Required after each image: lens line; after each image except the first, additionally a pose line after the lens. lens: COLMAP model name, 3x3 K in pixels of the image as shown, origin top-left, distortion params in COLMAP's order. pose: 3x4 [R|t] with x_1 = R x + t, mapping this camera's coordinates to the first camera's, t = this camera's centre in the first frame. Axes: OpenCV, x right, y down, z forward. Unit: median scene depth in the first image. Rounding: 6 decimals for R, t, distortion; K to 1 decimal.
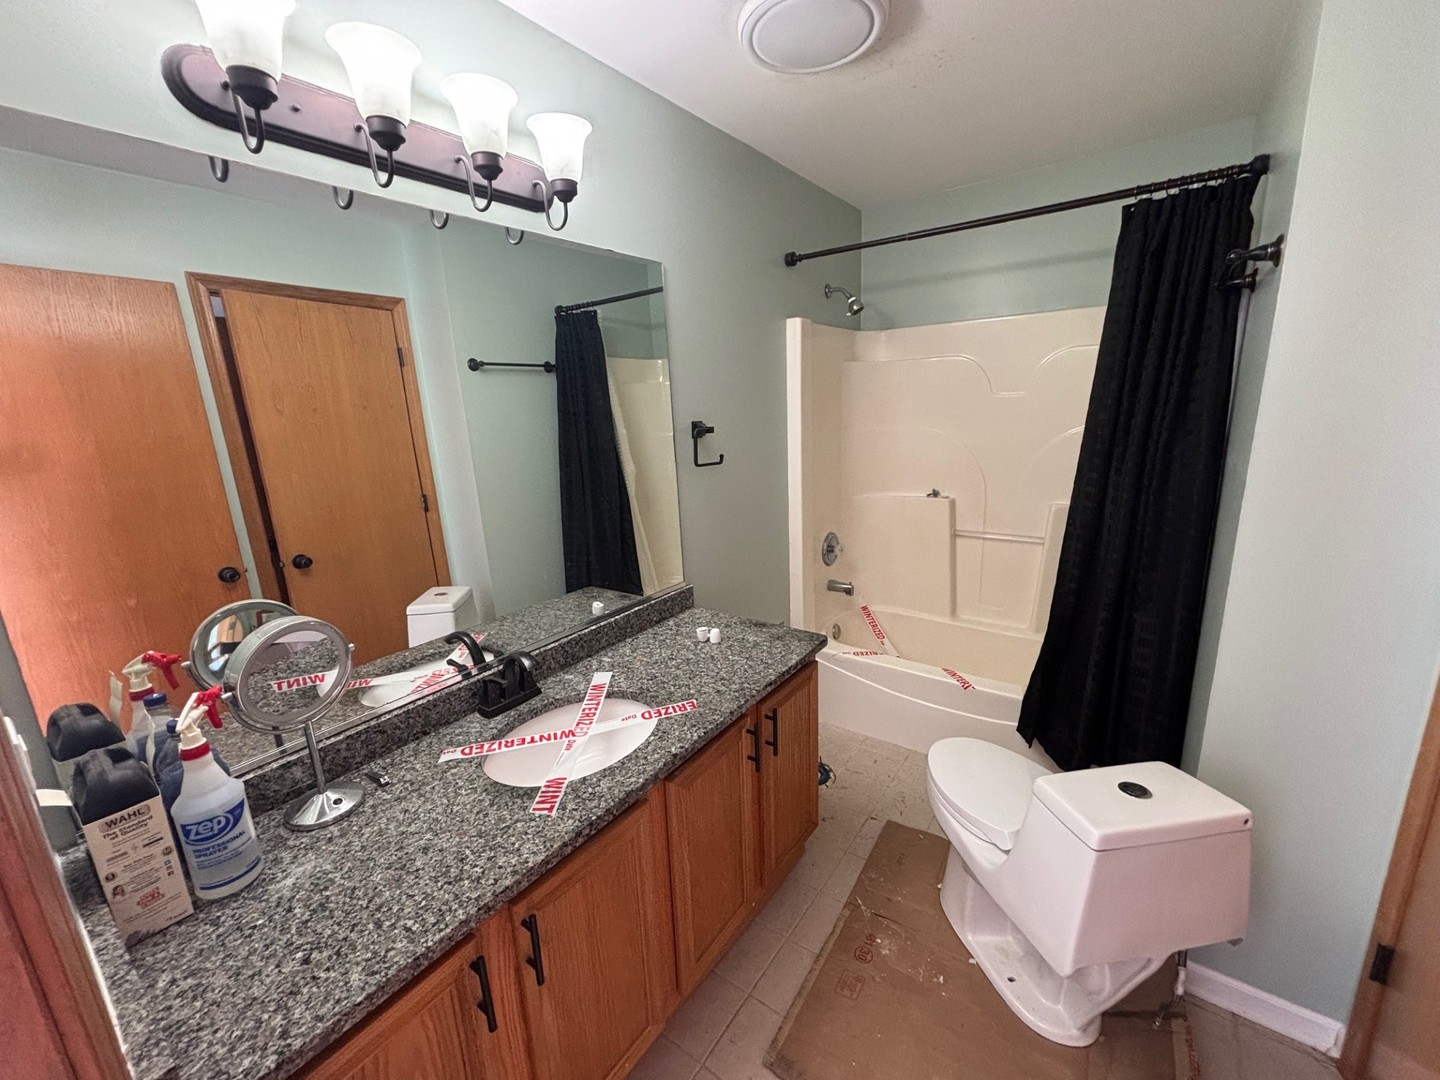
lens RADIAL K [[575.6, 0, 722.0], [0, 575.6, 537.2], [0, 0, 1]] dist [-0.011746, 0.001163]
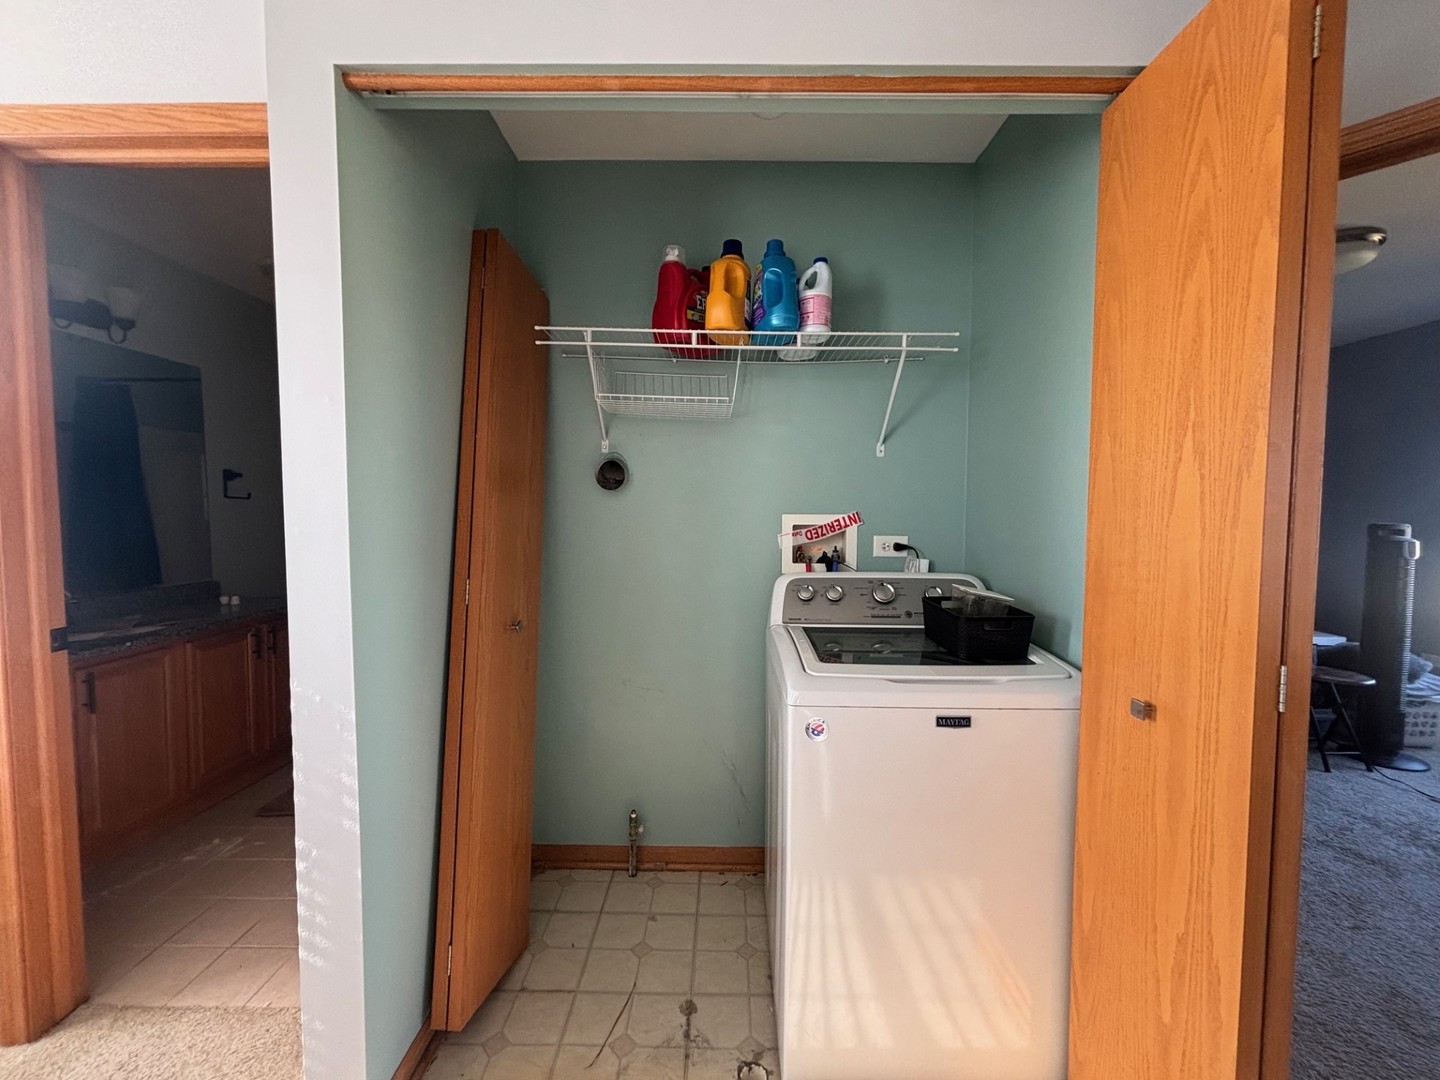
lens RADIAL K [[575.6, 0, 720.7], [0, 575.6, 539.8], [0, 0, 1]] dist [-0.011746, 0.001163]
pose [[0.815012, 0.008253, 0.579385, 0.148610], [0.098927, 0.983236, -0.153165, 0.348591], [-0.570937, 0.182148, 0.800533, -0.931925]]
